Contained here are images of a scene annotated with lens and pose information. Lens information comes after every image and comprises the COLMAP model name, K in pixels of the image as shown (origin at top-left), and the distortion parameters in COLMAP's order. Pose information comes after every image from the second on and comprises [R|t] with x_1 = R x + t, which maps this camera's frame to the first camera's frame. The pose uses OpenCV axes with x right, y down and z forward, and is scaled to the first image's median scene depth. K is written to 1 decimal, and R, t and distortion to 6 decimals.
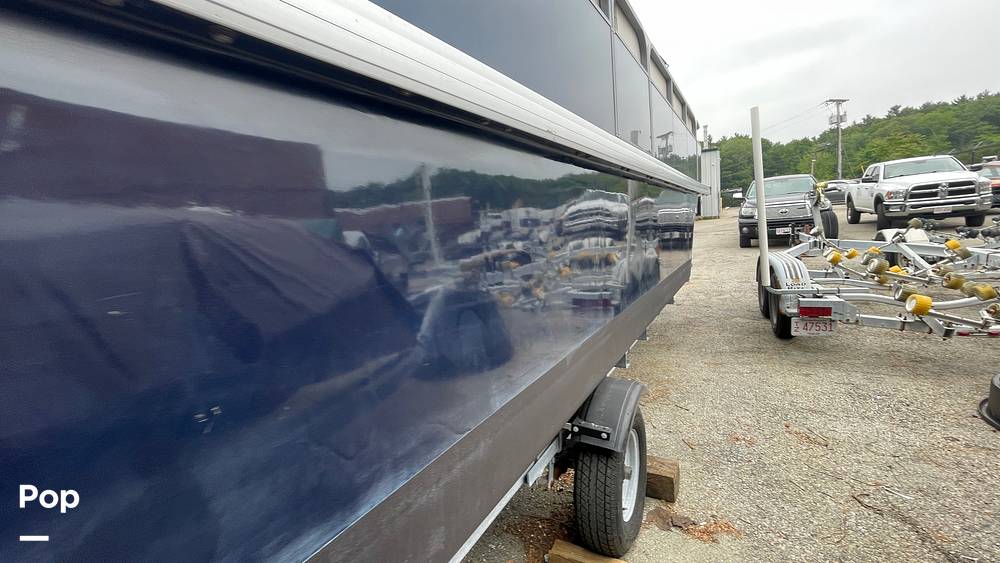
lens RADIAL K [[405.5, 0, 502.3], [0, 405.5, 284.4], [0, 0, 1]] dist [0.009809, -0.004484]
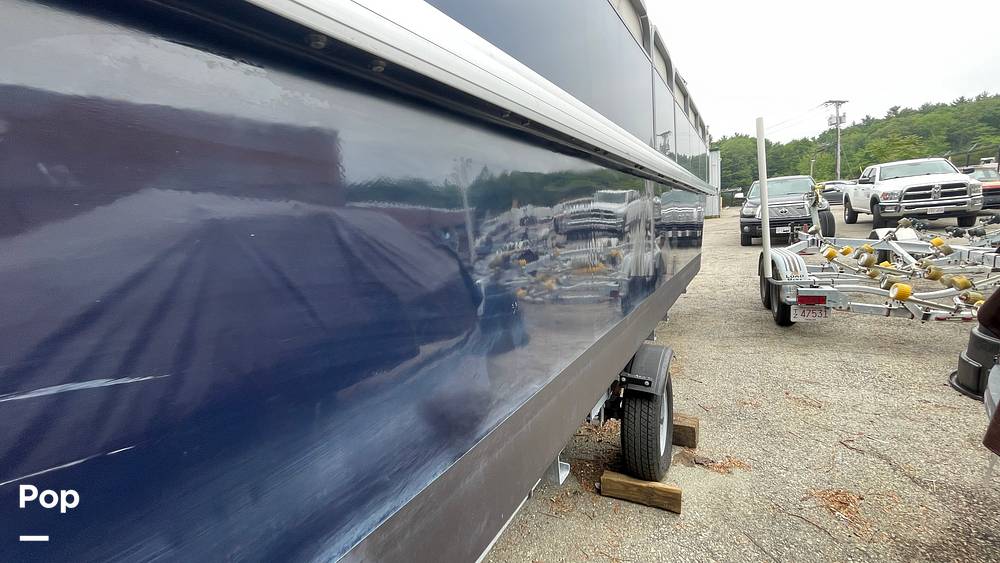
lens RADIAL K [[405.5, 0, 502.5], [0, 405.5, 284.0], [0, 0, 1]] dist [0.009809, -0.004484]
pose [[0.999979, 0.005684, 0.003109, -0.081739], [-0.005695, 0.999977, 0.003668, 0.020579], [-0.003088, -0.003686, 0.999988, -0.110246]]
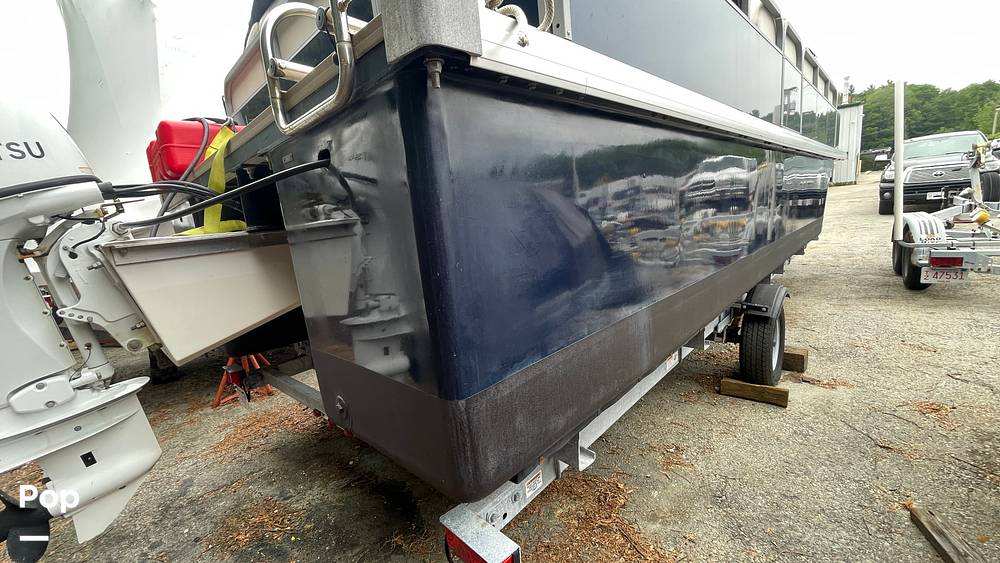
lens RADIAL K [[405.5, 0, 495.9], [0, 405.5, 287.6], [0, 0, 1]] dist [0.009809, -0.004484]
pose [[0.974680, 0.032359, -0.221252, -0.179734], [-0.016609, 0.997217, 0.072678, 0.066981], [0.222988, -0.067163, 0.972505, -0.344727]]
